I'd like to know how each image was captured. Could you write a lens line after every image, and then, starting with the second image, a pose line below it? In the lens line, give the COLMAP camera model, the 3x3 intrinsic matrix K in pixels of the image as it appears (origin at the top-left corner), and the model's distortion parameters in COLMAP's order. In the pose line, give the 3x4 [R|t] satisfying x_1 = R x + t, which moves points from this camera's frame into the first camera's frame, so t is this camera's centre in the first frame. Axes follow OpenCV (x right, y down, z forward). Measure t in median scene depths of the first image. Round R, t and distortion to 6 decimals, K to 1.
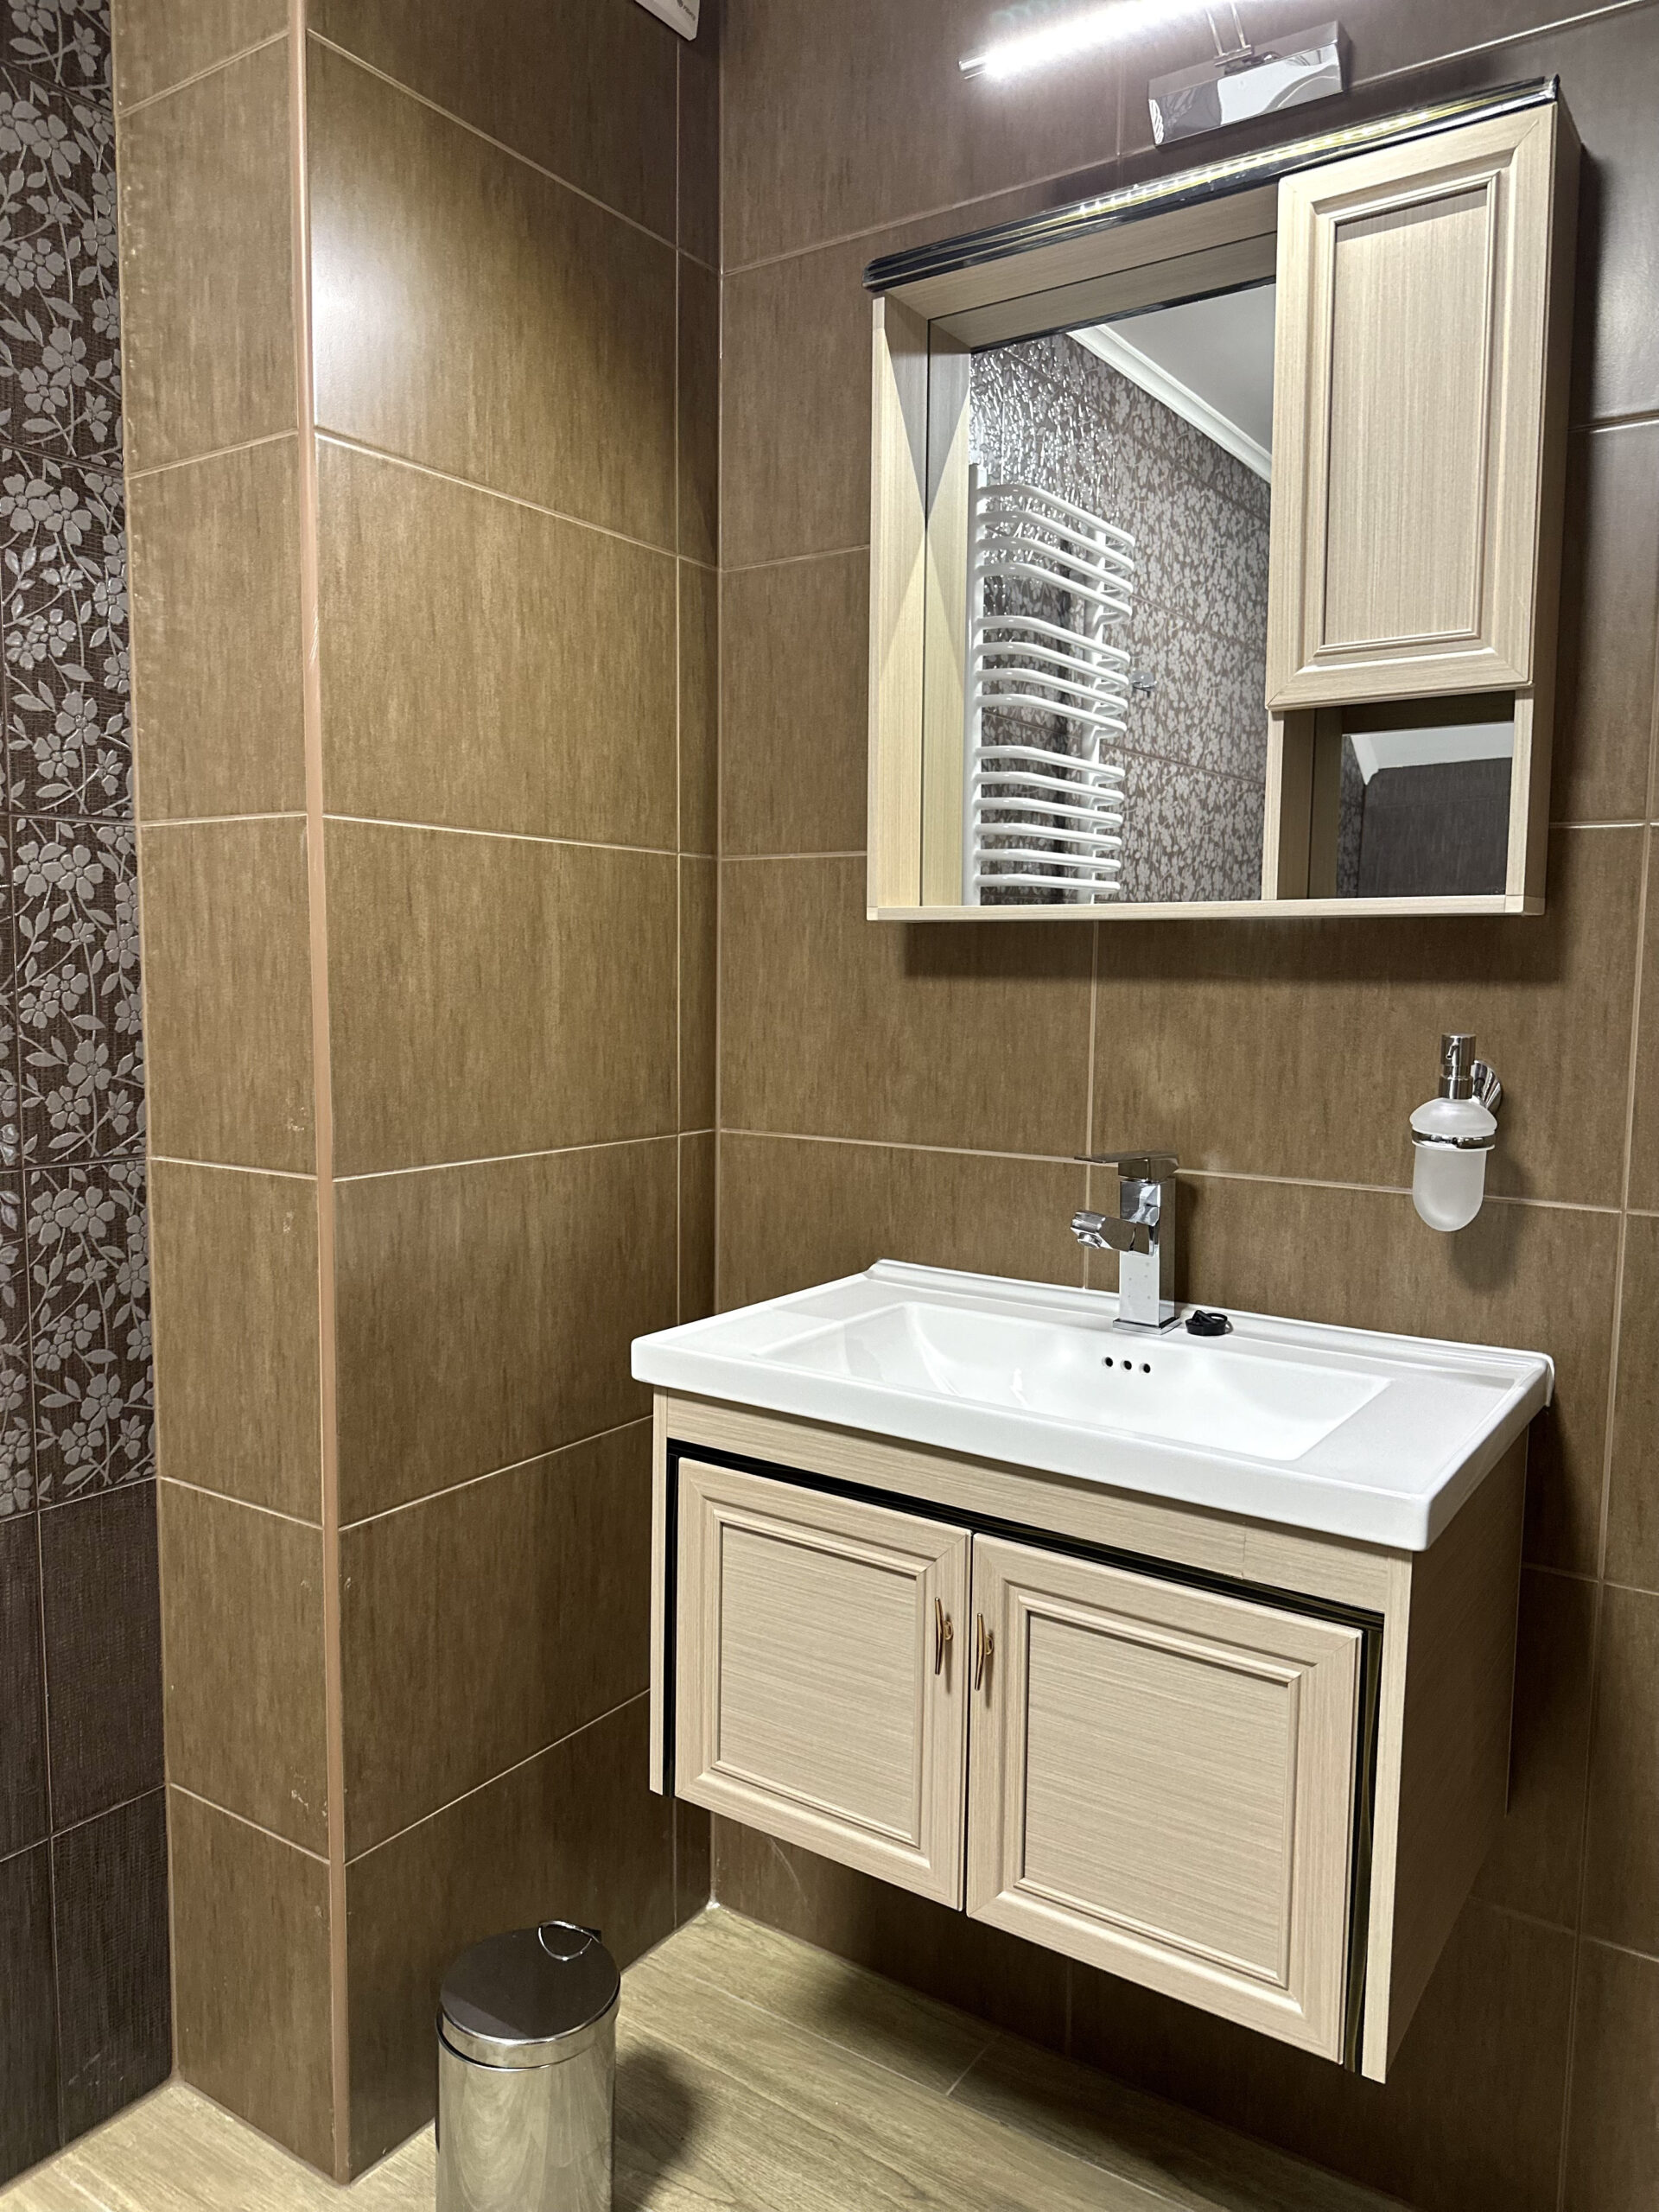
lens RADIAL K [[1551.2, 0, 835.6], [0, 1551.2, 1105.6], [0, 0, 1]] dist [0.059569, -0.079164]
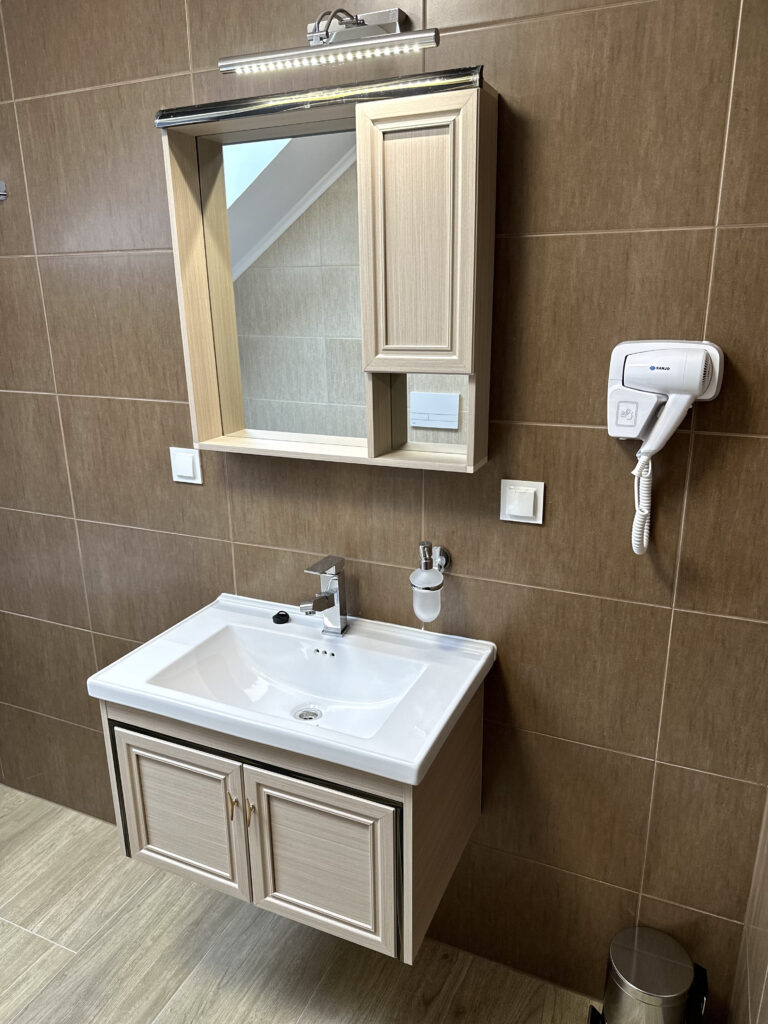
lens RADIAL K [[718.1, 0, 386.8], [0, 718.1, 511.8], [0, 0, 1]] dist [0.059569, -0.079164]
pose [[0.985121, -0.071633, 0.156221, 0.149459], [0.039599, 0.979145, 0.199268, -0.280410], [-0.167237, -0.190117, 0.967413, 0.003077]]
